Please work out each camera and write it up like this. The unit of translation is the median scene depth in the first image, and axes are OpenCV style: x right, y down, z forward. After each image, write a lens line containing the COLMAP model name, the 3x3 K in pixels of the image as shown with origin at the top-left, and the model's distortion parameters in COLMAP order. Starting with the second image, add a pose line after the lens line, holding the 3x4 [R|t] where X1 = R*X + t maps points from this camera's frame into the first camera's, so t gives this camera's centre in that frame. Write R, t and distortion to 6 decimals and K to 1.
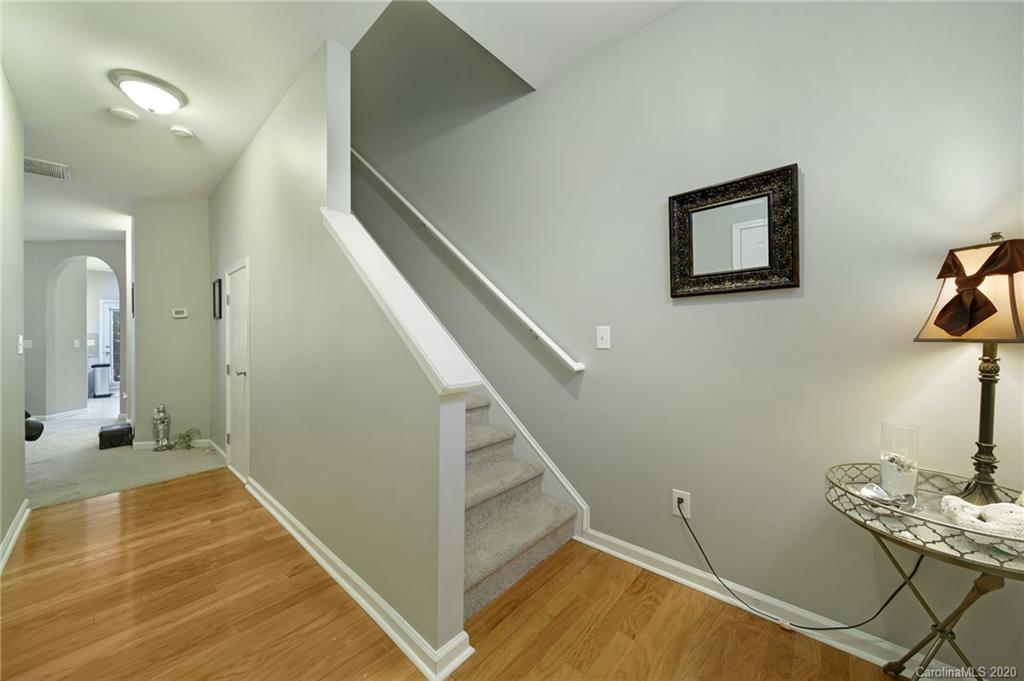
lens RADIAL K [[359.1, 0, 510.2], [0, 359.1, 342.1], [0, 0, 1]] dist [-0.002949, -0.000696]
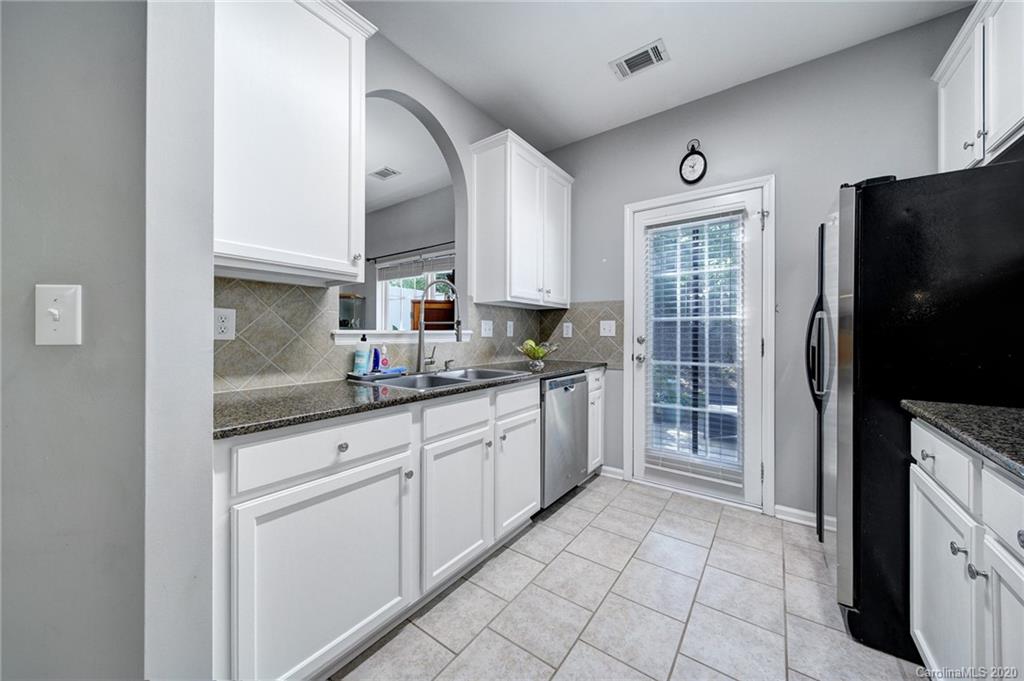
lens RADIAL K [[359.1, 0, 516.4], [0, 359.1, 336.8], [0, 0, 1]] dist [-0.002949, -0.000696]
pose [[0.090683, 0.012204, -0.995805, -0.810108], [-0.007431, 0.999905, 0.011578, 0.006547], [0.995852, 0.006350, 0.090766, 0.864074]]
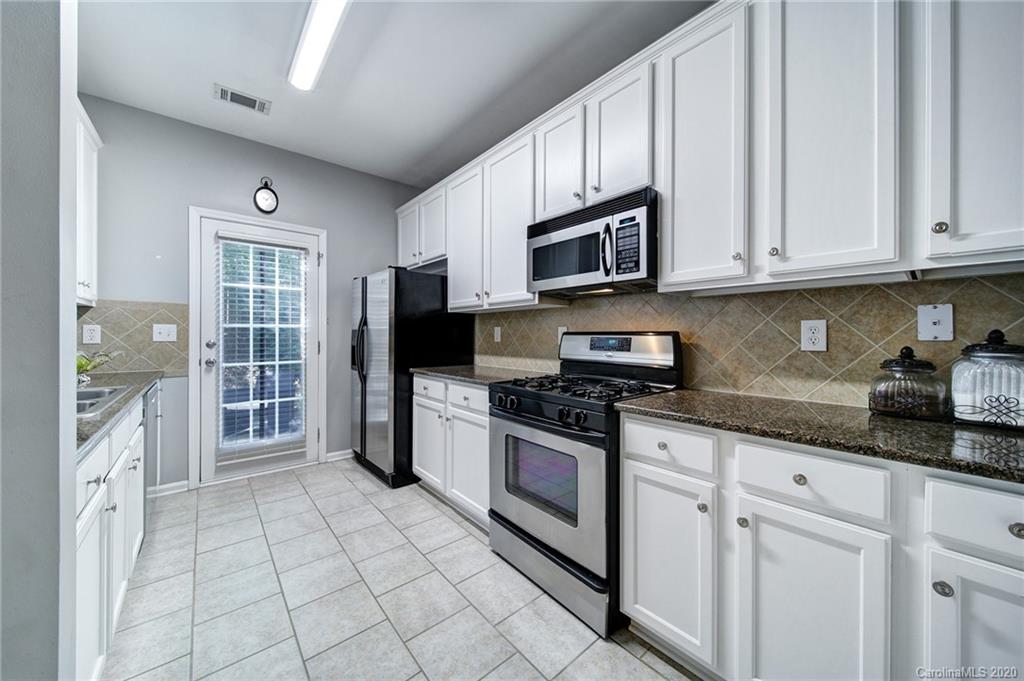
lens RADIAL K [[359.1, 0, 508.0], [0, 359.1, 335.6], [0, 0, 1]] dist [-0.002949, -0.000696]
pose [[0.988487, 0.009107, -0.151033, -0.800480], [-0.009419, 0.999955, -0.001351, 0.001593], [0.151014, 0.002758, 0.988528, 0.710710]]
